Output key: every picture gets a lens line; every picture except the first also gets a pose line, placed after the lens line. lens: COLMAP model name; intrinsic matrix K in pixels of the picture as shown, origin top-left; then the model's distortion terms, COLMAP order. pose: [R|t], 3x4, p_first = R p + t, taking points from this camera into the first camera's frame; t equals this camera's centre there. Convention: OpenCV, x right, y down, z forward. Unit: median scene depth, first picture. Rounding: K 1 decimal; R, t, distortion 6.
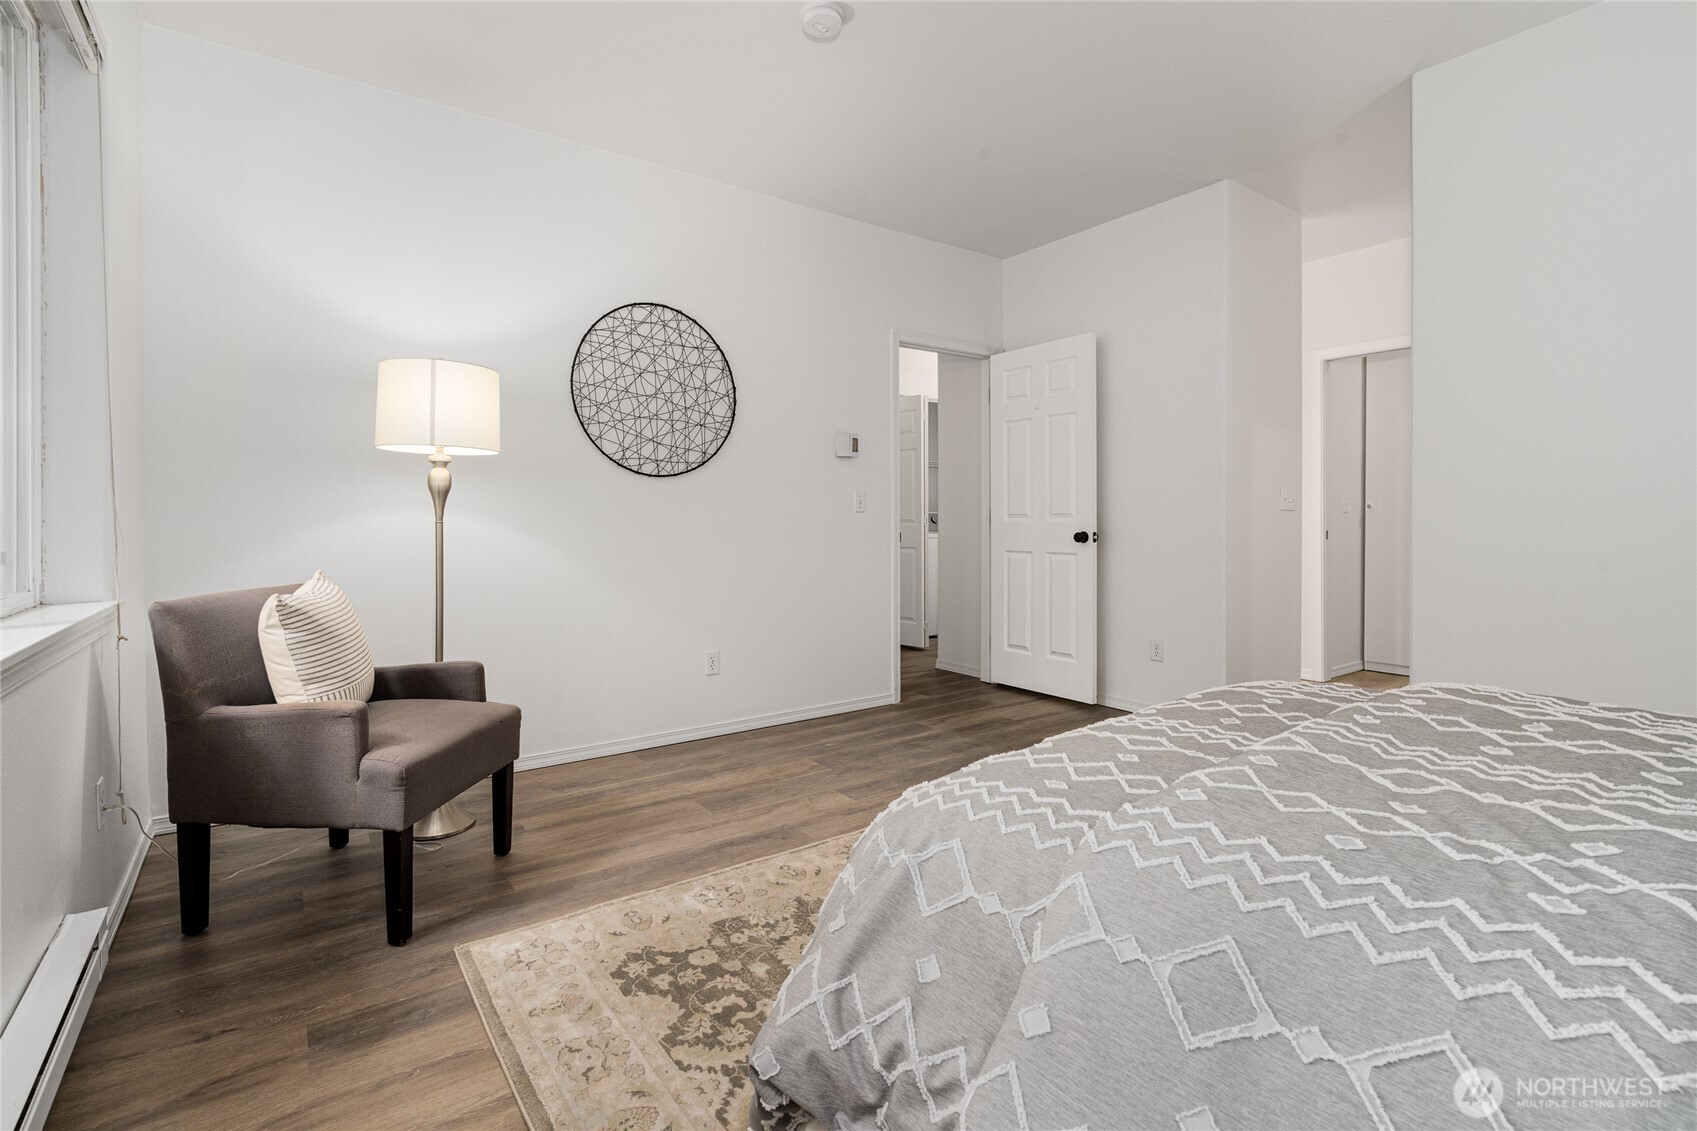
lens RADIAL K [[778.6, 0, 844.4], [0, 778.6, 521.9], [0, 0, 1]] dist [-0.001974, 0.001789]
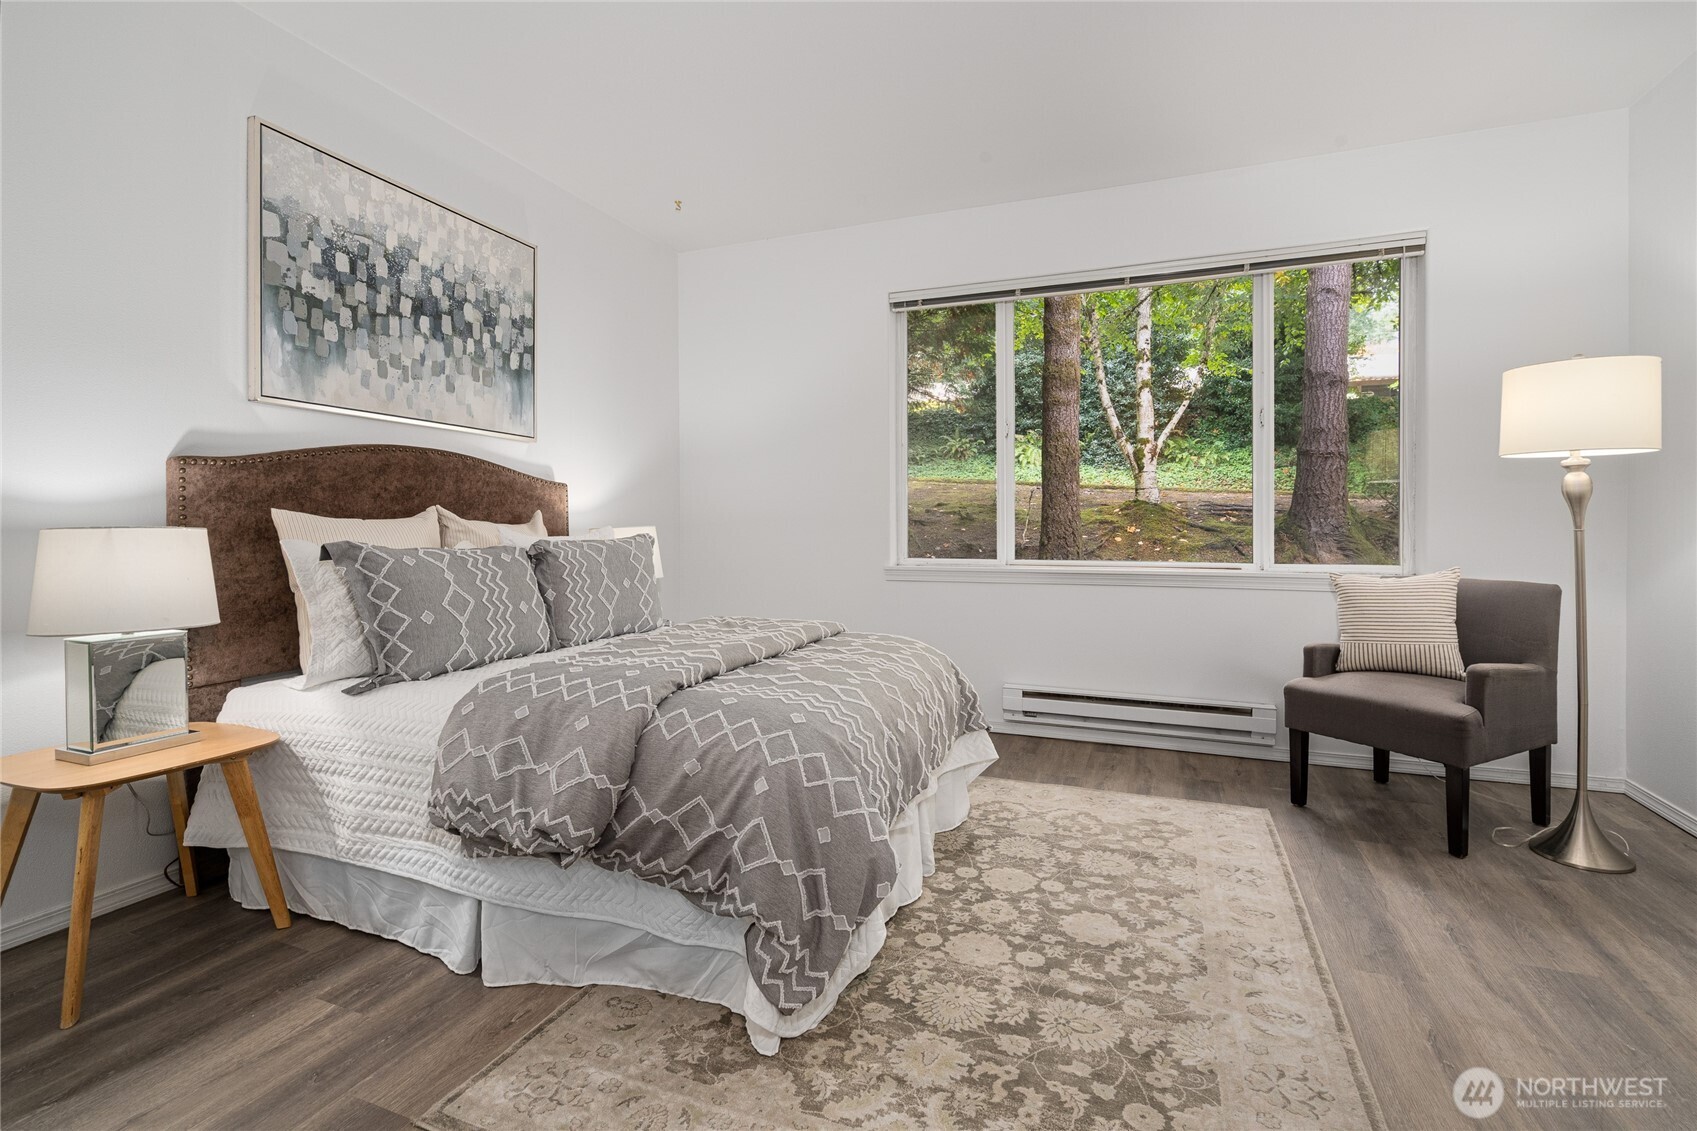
lens RADIAL K [[778.6, 0, 858.3], [0, 778.6, 535.2], [0, 0, 1]] dist [-0.001974, 0.001789]
pose [[-0.845044, 0.002465, -0.534691, 0.715546], [-0.000761, 0.999983, 0.005813, 0.002027], [0.534697, 0.005319, -0.845027, 1.344623]]
